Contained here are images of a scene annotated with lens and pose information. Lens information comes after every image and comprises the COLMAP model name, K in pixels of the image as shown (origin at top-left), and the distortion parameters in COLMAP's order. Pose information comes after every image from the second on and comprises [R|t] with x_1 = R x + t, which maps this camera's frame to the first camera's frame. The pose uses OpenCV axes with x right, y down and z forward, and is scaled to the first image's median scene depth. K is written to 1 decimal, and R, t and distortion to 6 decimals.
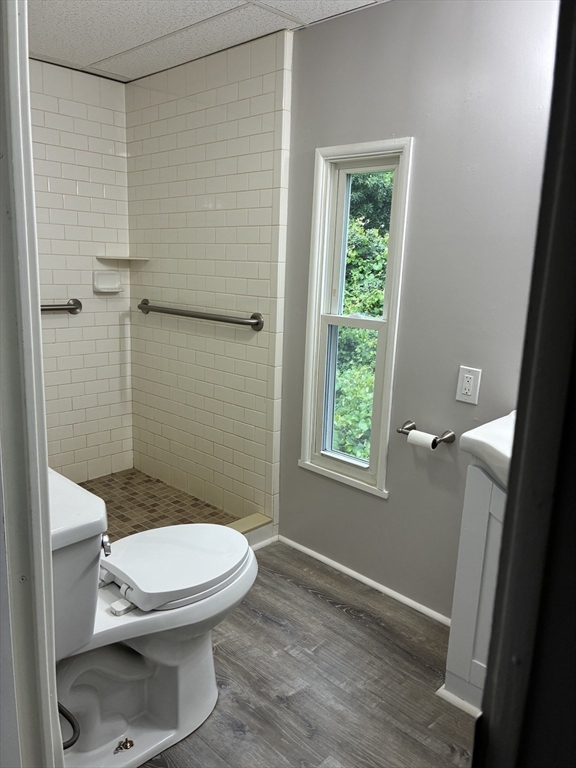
lens RADIAL K [[583.5, 0, 288.0], [0, 583.5, 384.0], [0, 0, 1]] dist [0.018043, -0.068325]
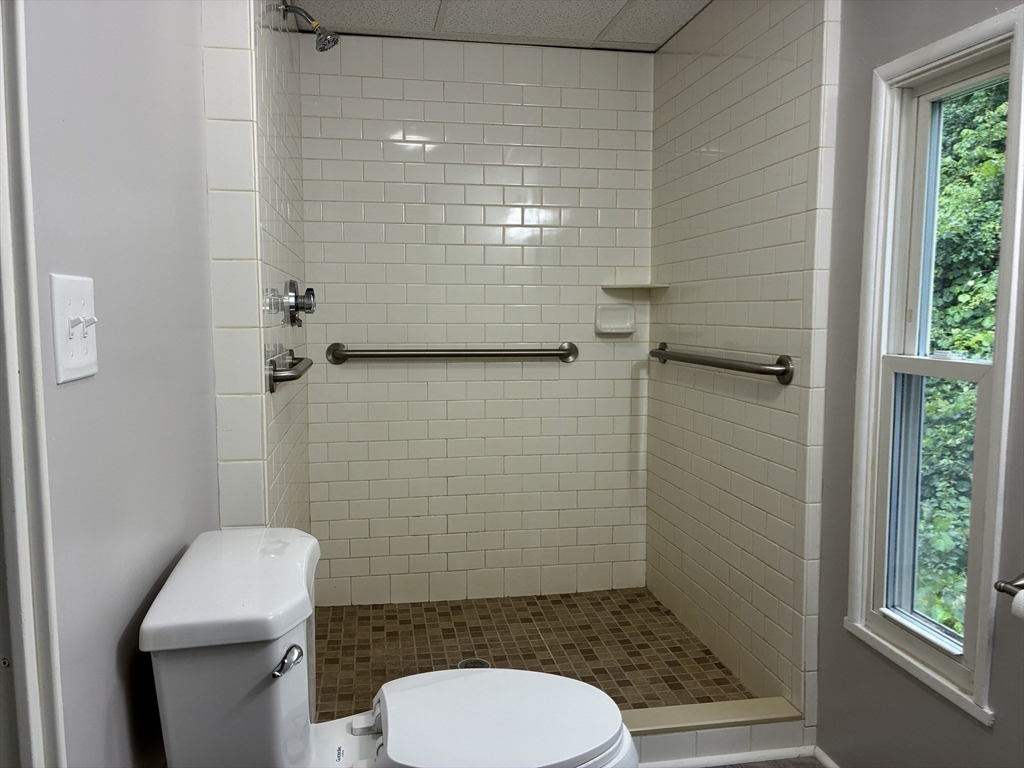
lens RADIAL K [[778.0, 0, 509.4], [0, 778.0, 386.3], [0, 0, 1]] dist [0.018043, -0.068325]
pose [[0.788782, 0.018581, -0.614392, 0.189597], [-0.094767, 0.991268, -0.091687, 0.009635], [0.607324, 0.130545, 0.783656, 0.172865]]
